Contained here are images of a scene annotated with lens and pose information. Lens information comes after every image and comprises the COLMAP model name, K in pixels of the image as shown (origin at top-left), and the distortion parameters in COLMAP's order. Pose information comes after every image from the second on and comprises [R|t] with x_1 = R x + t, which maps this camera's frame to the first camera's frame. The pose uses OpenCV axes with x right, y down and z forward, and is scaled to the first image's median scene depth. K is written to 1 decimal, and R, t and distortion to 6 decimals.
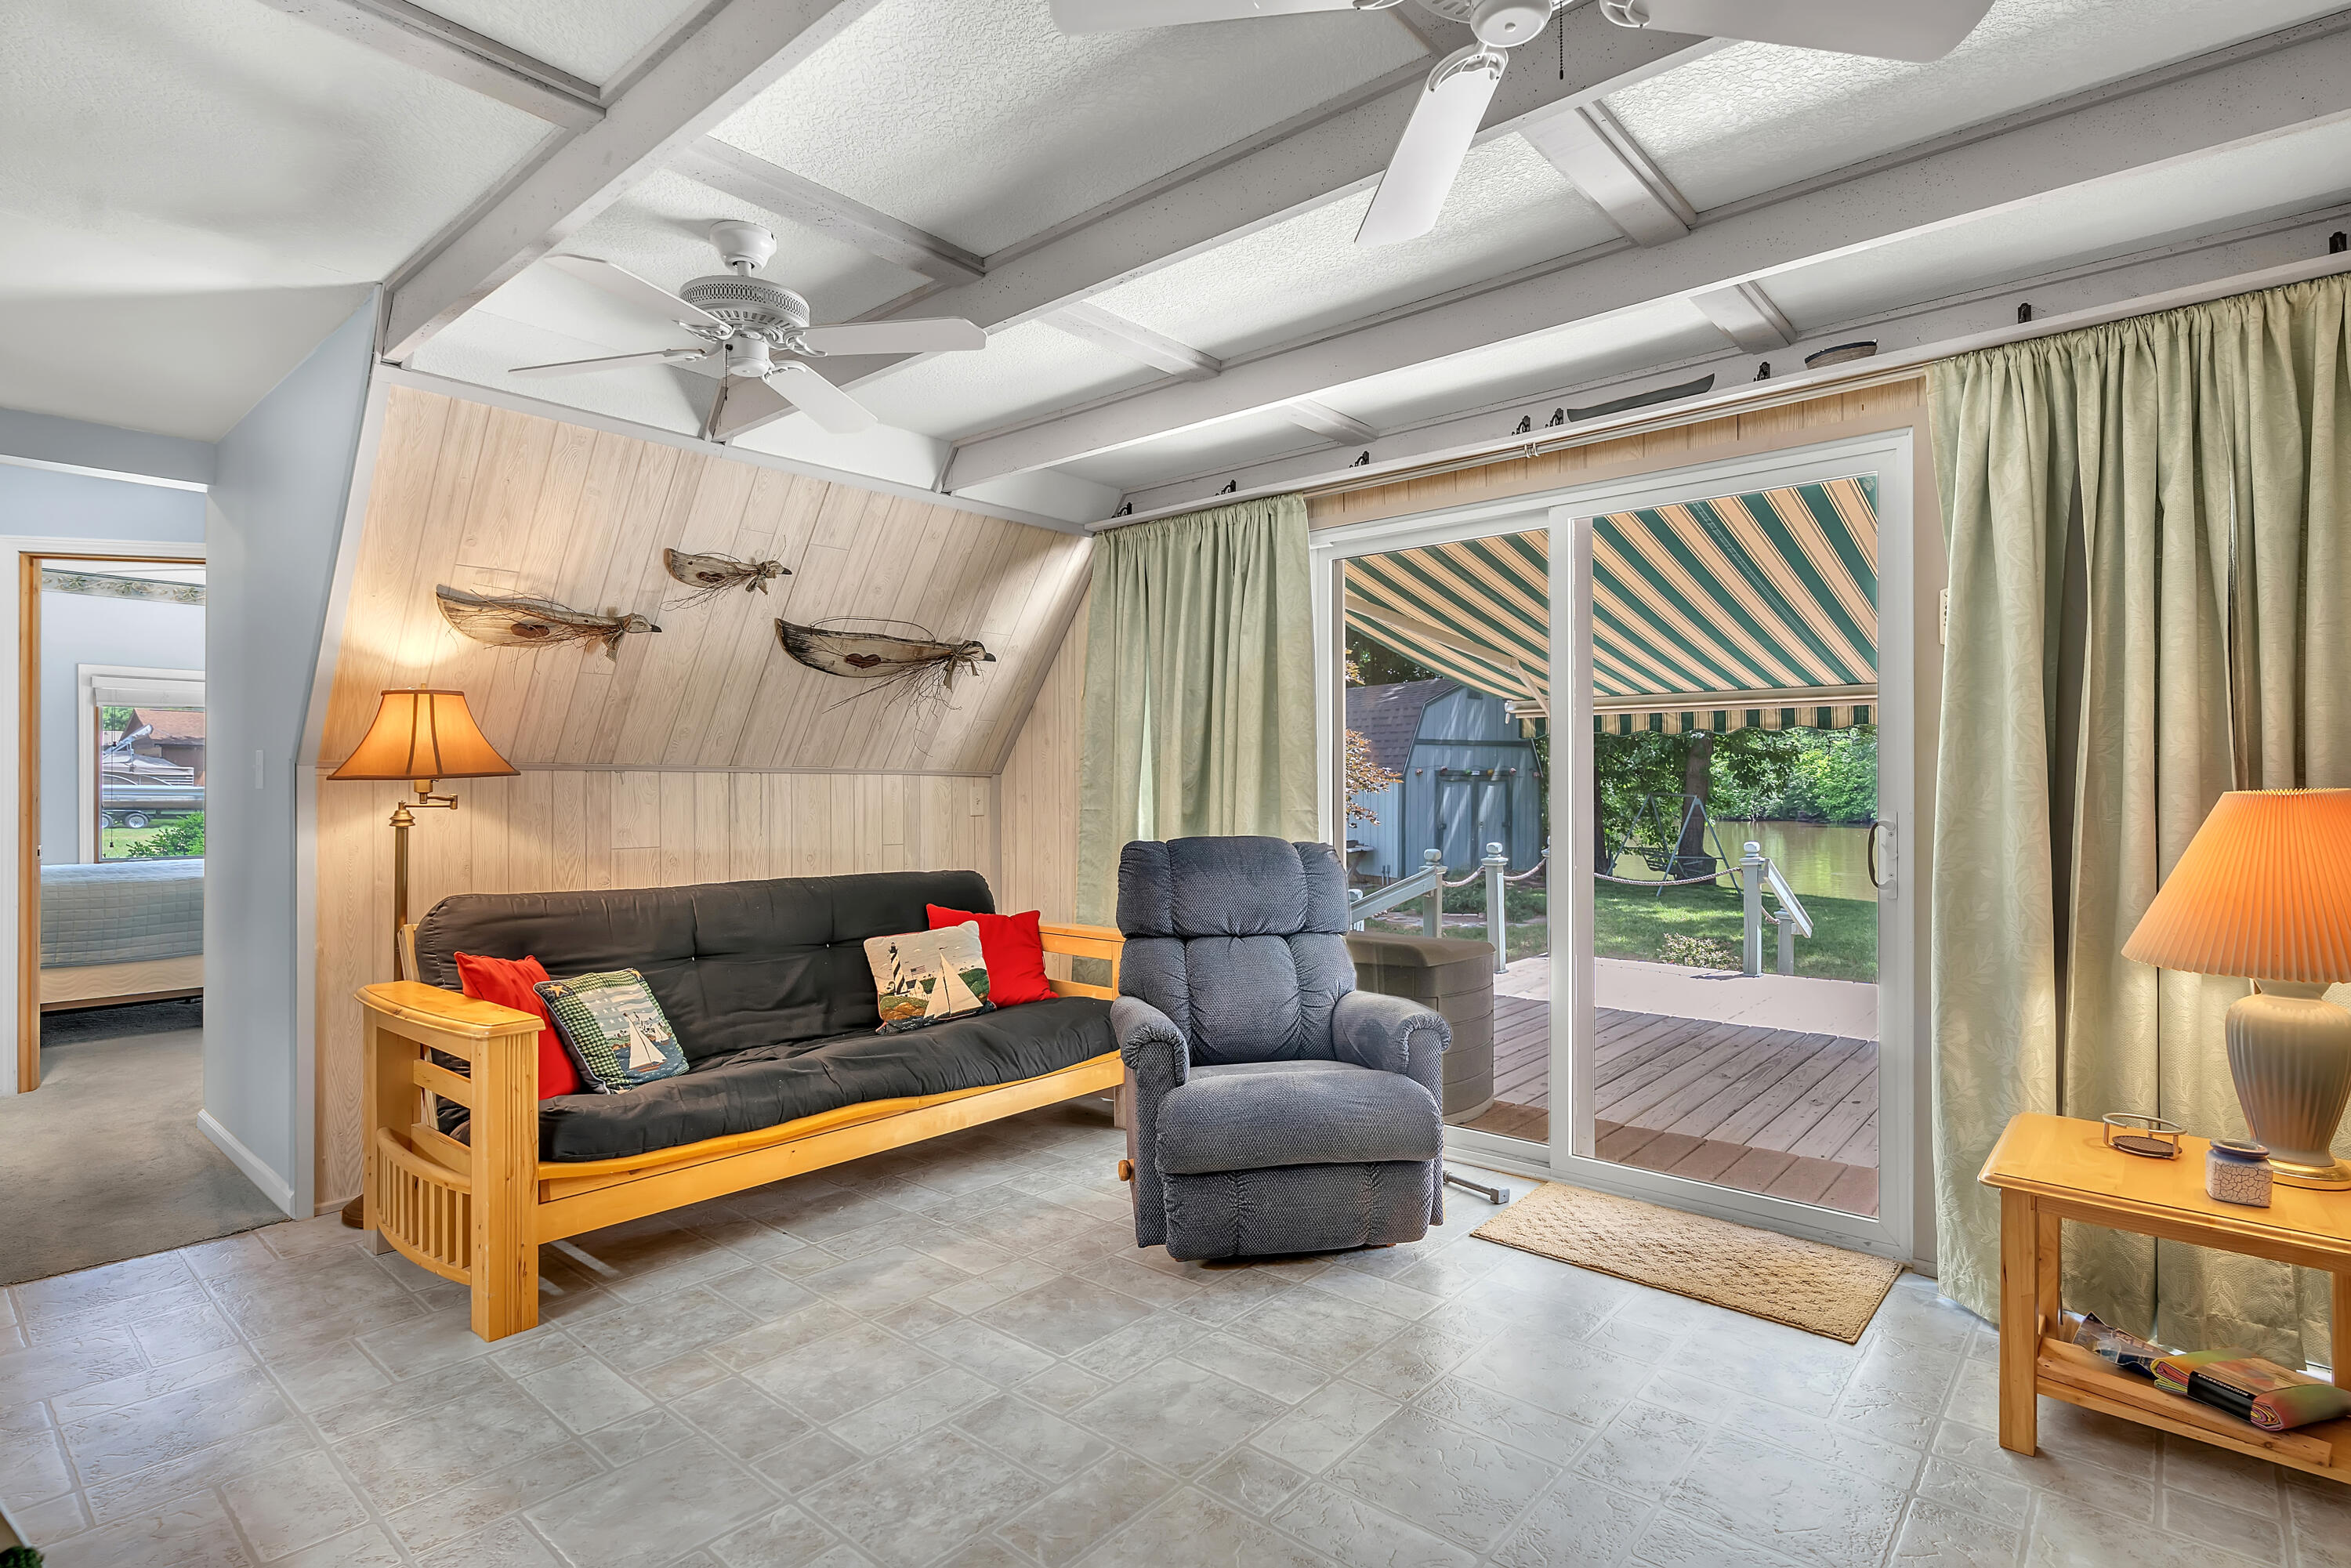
lens RADIAL K [[1161.5, 0, 1188.6], [0, 1161.5, 778.2], [0, 0, 1]] dist [0.012837, -0.000452]
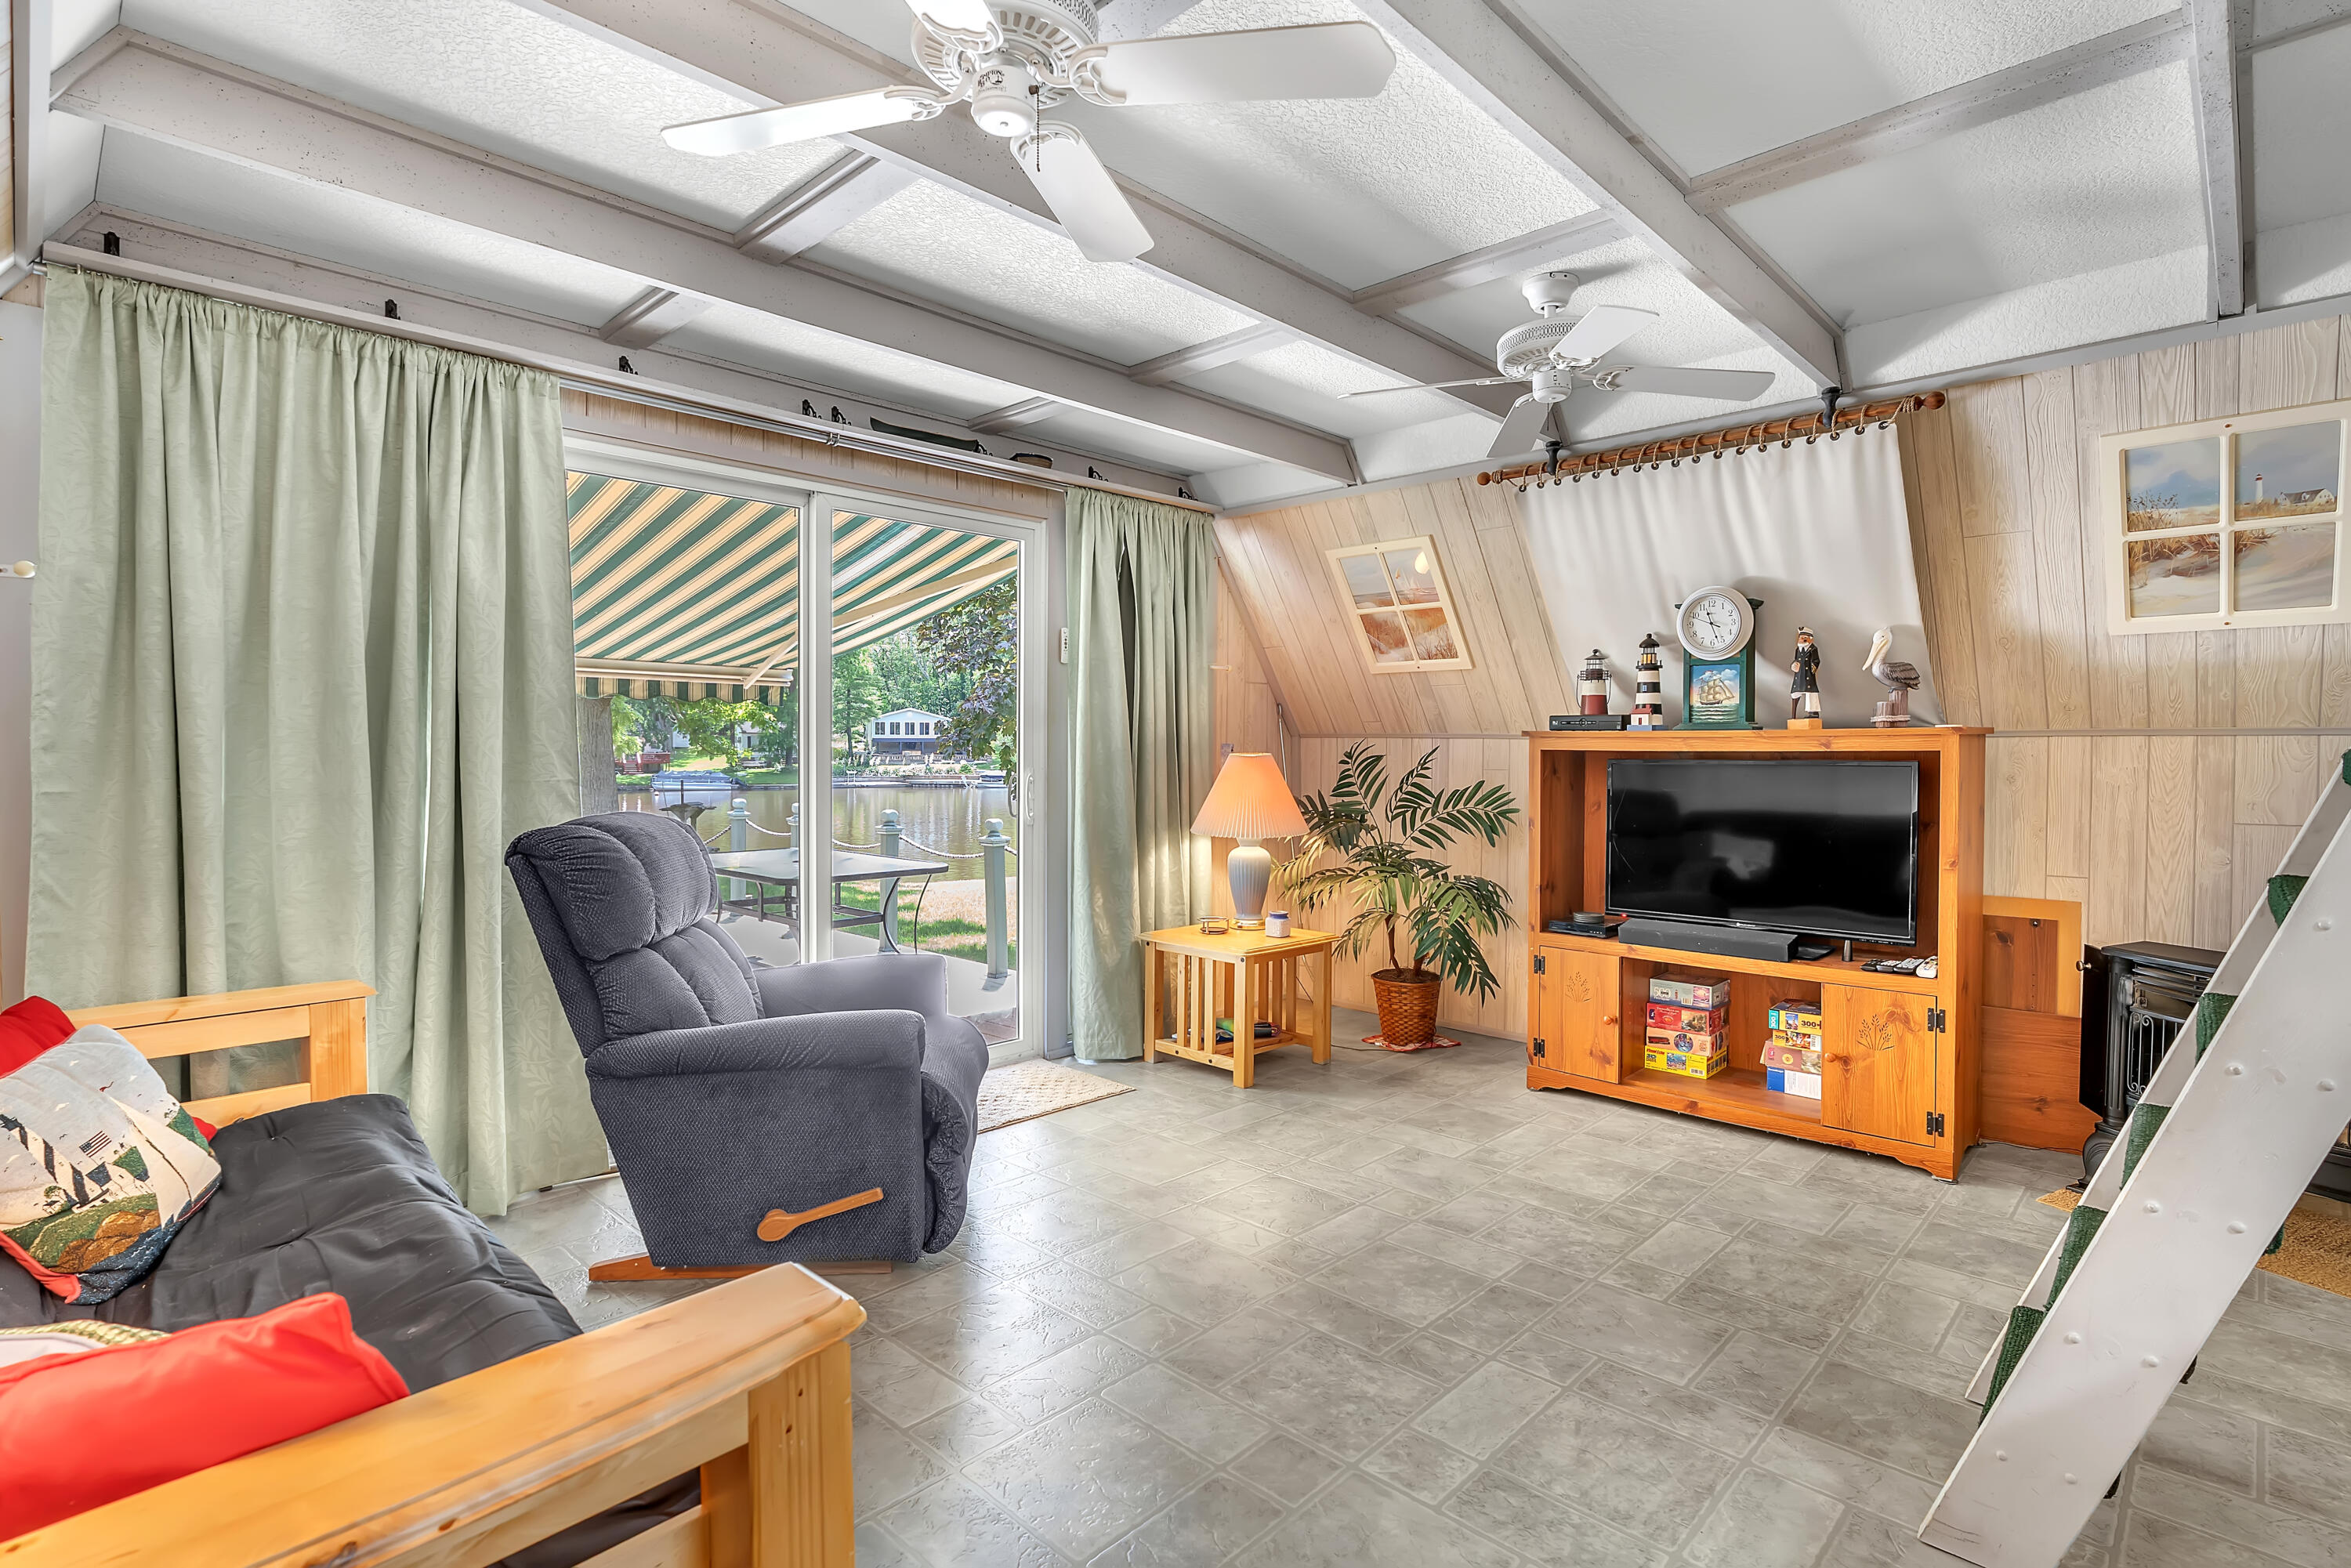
lens RADIAL K [[1123.0, 0, 1142.2], [0, 1123.0, 782.3], [0, 0, 1]] dist [-0.002274, -0.000089]
pose [[0.082970, -0.027156, 0.996182, -0.803498], [-0.009410, 0.999563, 0.028032, 0.005041], [-0.996508, -0.011700, 0.082679, 0.686863]]
